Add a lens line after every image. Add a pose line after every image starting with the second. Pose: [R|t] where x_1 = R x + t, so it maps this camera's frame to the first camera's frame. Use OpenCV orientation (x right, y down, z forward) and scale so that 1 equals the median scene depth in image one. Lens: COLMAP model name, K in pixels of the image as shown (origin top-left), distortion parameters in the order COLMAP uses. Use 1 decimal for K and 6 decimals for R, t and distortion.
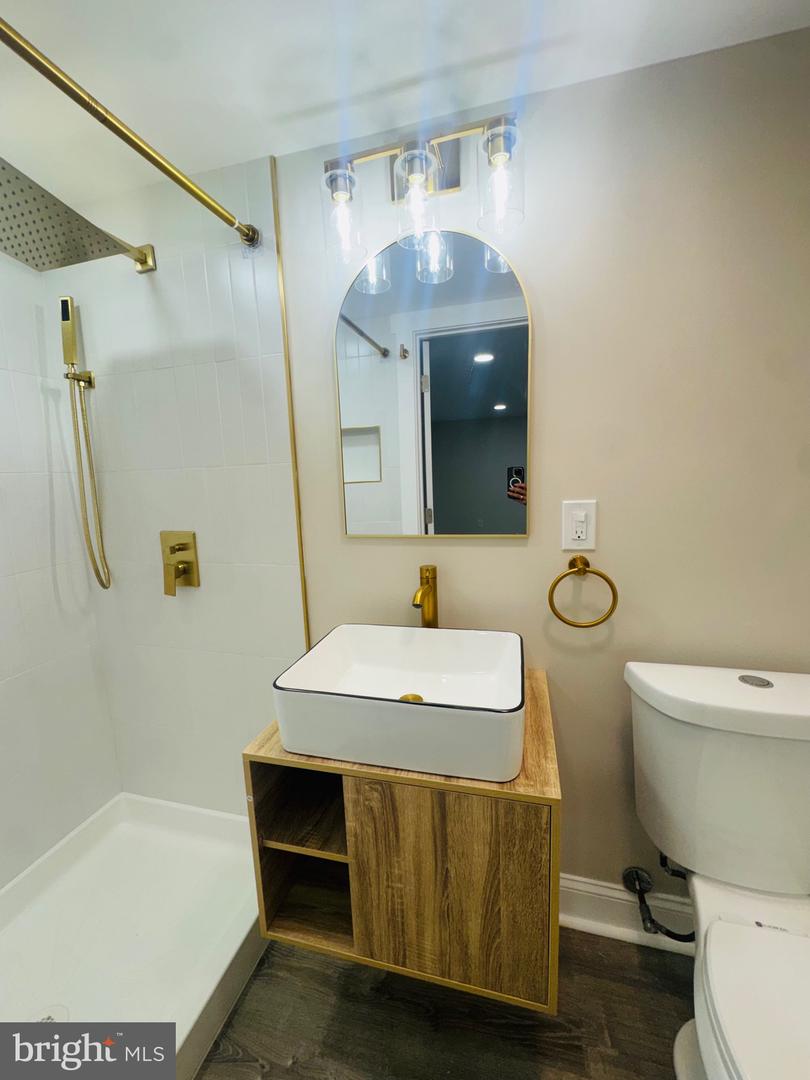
lens RADIAL K [[431.5, 0, 402.9], [0, 431.5, 542.7], [0, 0, 1]] dist [-0.004505, 0.000540]
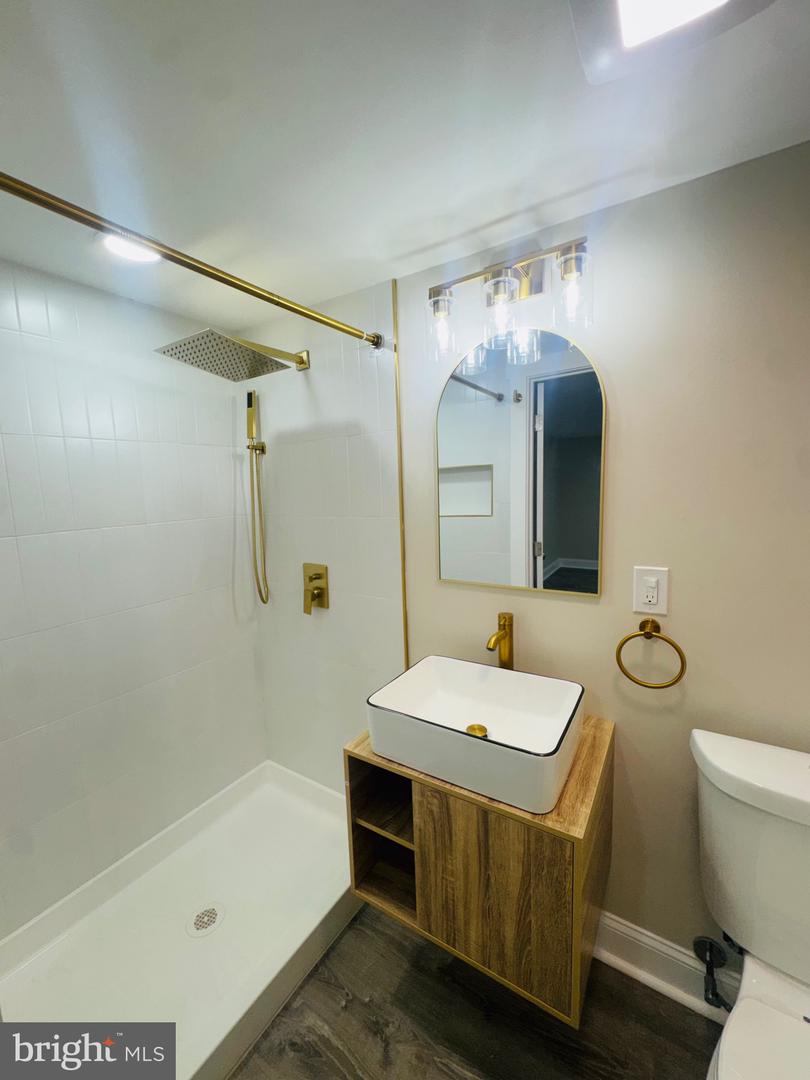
lens RADIAL K [[431.5, 0, 402.5], [0, 431.5, 541.3], [0, 0, 1]] dist [-0.004505, 0.000540]
pose [[0.951936, 0.042647, -0.303312, 0.146400], [-0.048702, 0.998736, -0.012424, -0.118878], [0.302399, 0.026598, 0.952810, -0.193526]]
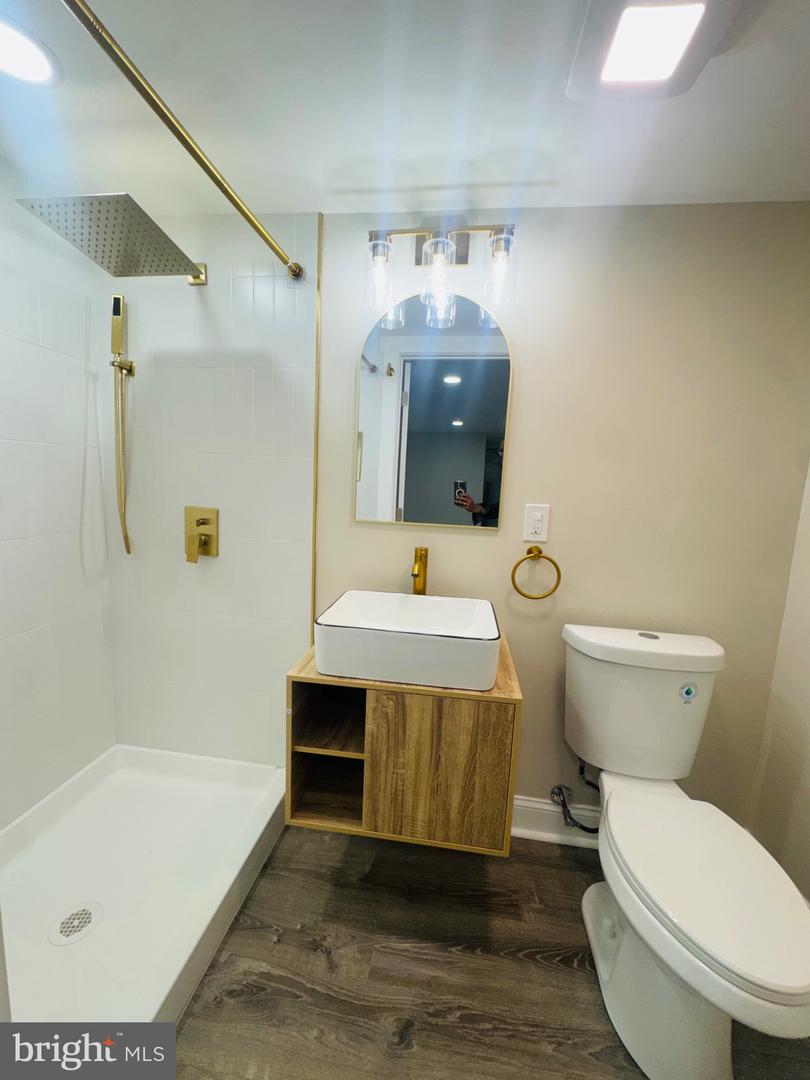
lens RADIAL K [[431.5, 0, 402.6], [0, 431.5, 542.4], [0, 0, 1]] dist [-0.004505, 0.000540]
pose [[0.989119, 0.064648, 0.132155, -0.180801], [-0.062675, 0.997852, -0.019038, 0.072673], [-0.133102, 0.010548, 0.991046, -0.281422]]
